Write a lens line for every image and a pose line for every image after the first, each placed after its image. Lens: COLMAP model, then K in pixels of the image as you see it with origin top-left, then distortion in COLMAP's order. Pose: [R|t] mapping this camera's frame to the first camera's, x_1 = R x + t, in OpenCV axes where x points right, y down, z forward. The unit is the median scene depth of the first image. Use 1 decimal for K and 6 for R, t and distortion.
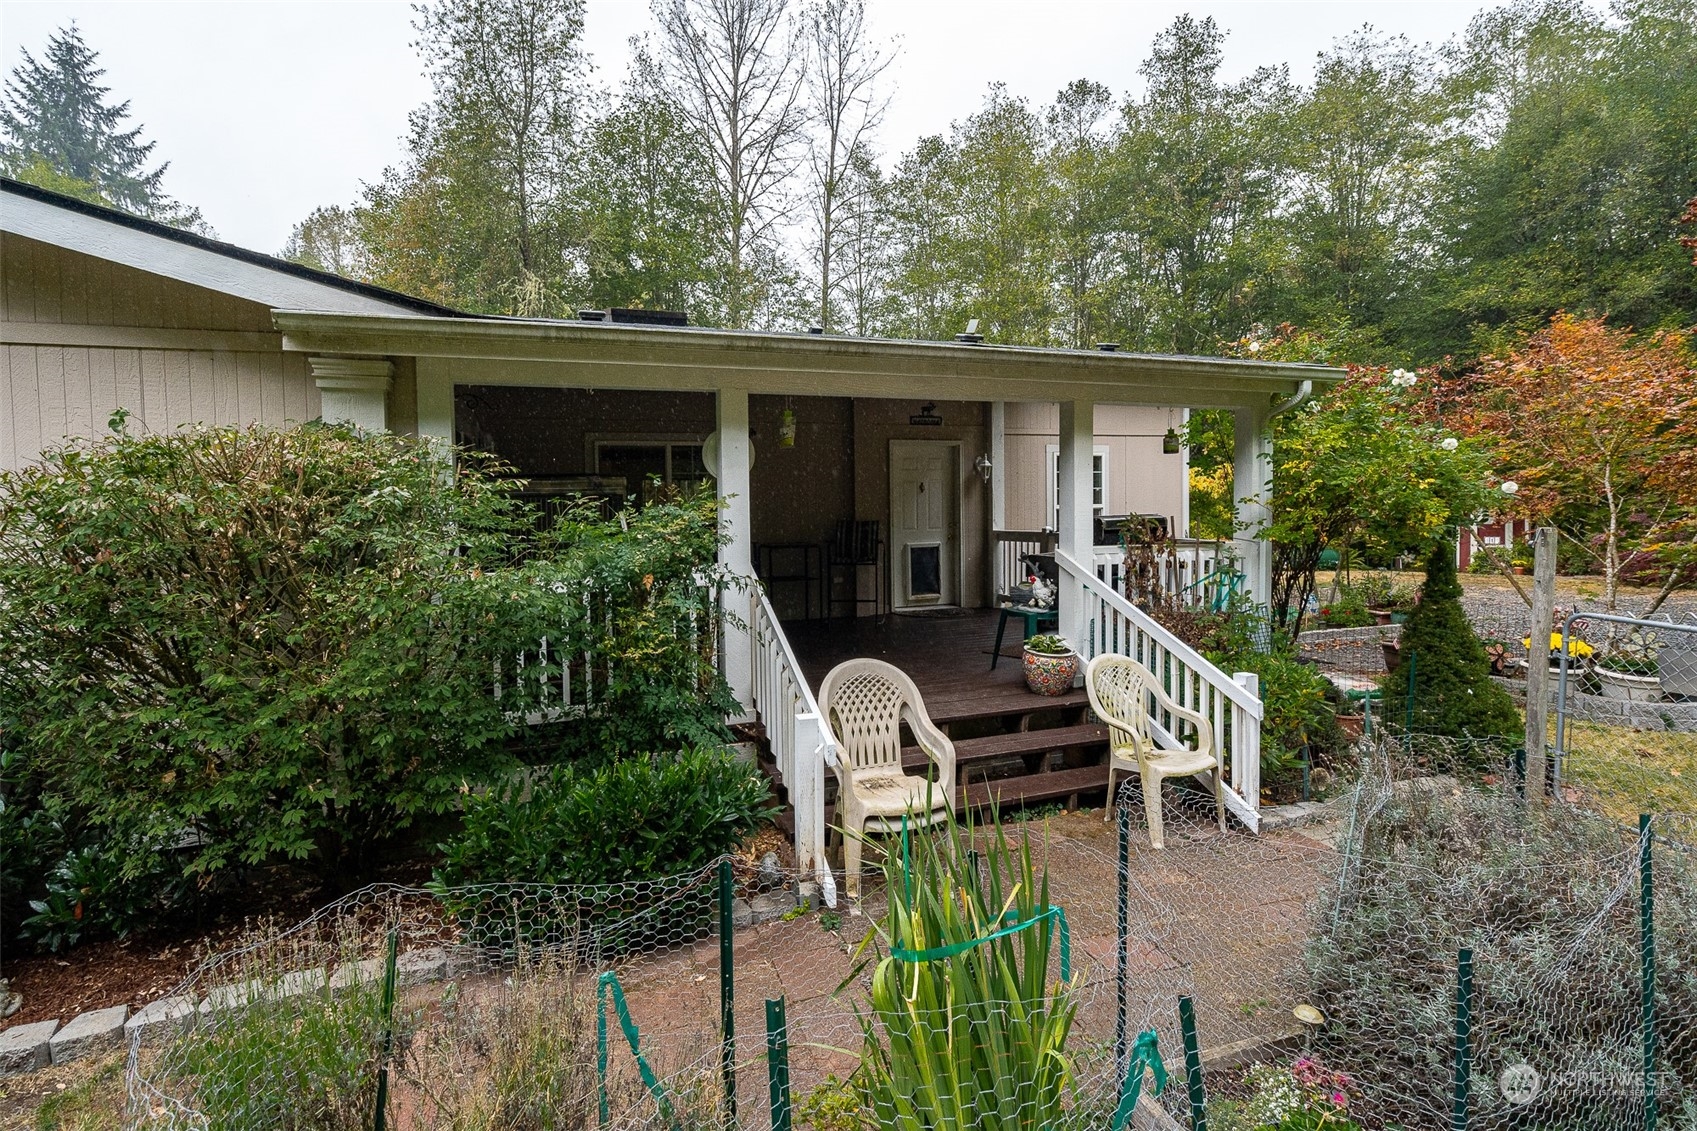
lens RADIAL K [[782.1, 0, 851.8], [0, 782.1, 549.3], [0, 0, 1]] dist [0.001119, -0.000200]
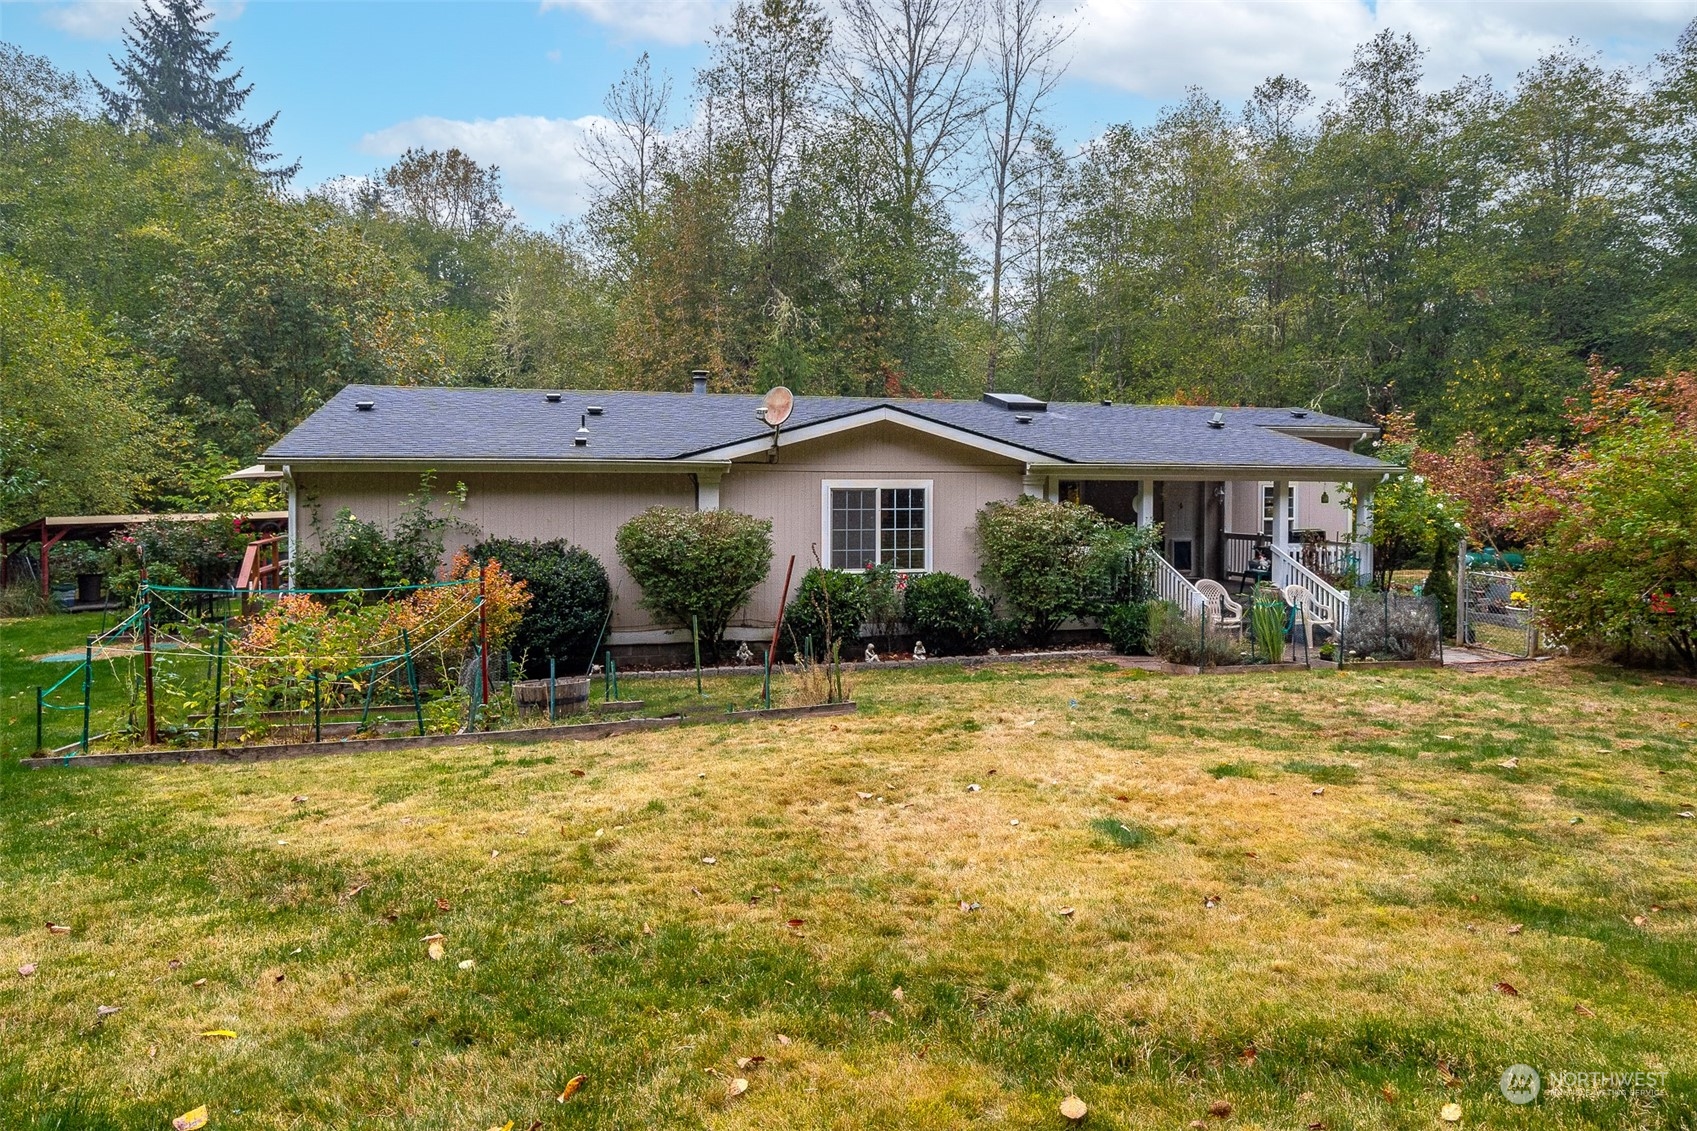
lens RADIAL K [[1037.7, 0, 846.7], [0, 1037.7, 500.8], [0, 0, 1]] dist [0.007082, 0.001718]
pose [[0.994735, 0.024640, -0.099471, -0.126644], [-0.028292, 0.998970, -0.035478, 0.002982], [0.098495, 0.038105, 0.994408, -0.402932]]
